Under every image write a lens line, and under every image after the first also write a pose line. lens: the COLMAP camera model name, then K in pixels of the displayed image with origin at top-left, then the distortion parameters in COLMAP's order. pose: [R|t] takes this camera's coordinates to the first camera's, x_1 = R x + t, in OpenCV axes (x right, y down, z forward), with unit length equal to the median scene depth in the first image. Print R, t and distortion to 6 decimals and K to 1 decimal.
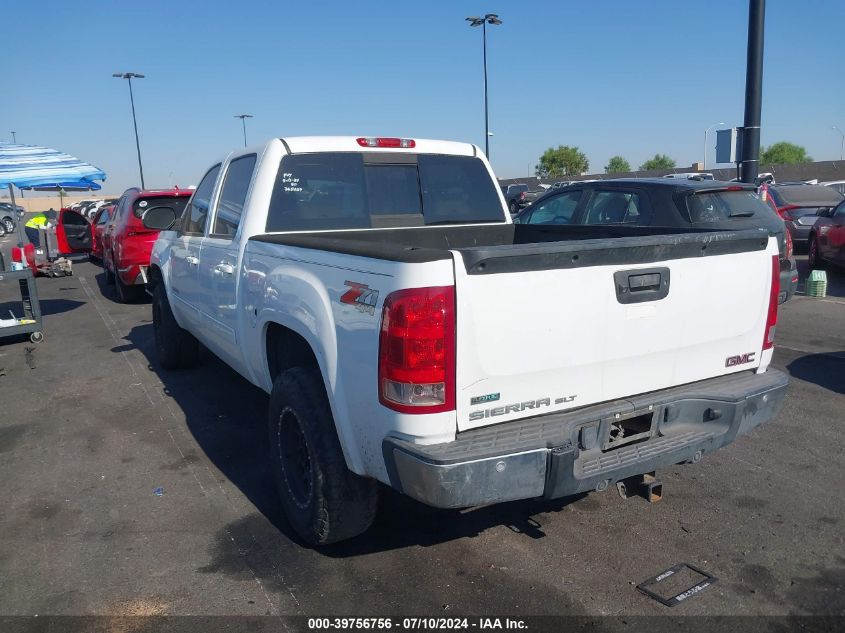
lens RADIAL K [[672.3, 0, 422.5], [0, 672.3, 316.5], [0, 0, 1]] dist [0.076428, -0.105487]
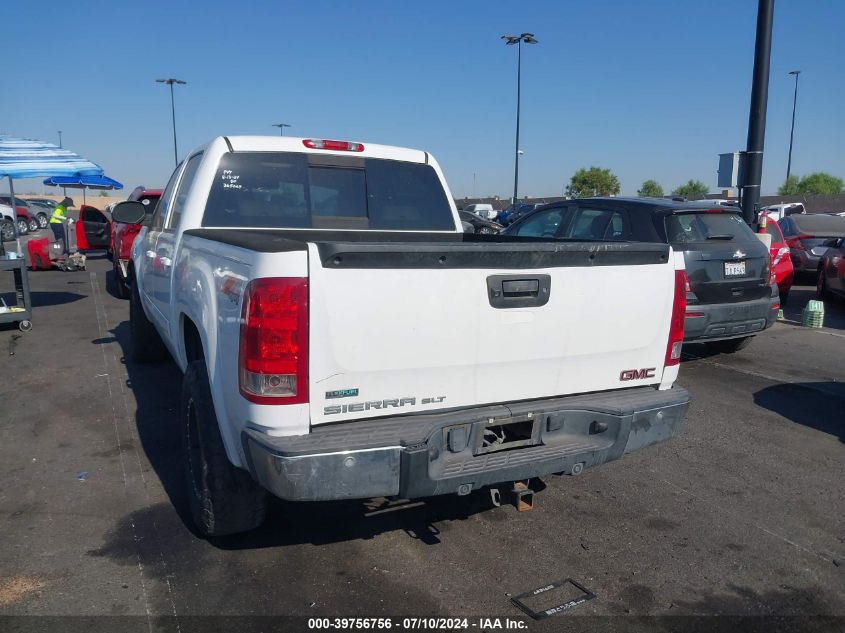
lens RADIAL K [[672.8, 0, 422.5], [0, 672.8, 316.5], [0, 0, 1]] dist [0.105939, -0.174689]
pose [[0.997553, 0.052455, -0.046219, 0.174901], [-0.053497, 0.998335, -0.021589, 0.015918], [0.045010, 0.024008, 0.998698, 0.000590]]
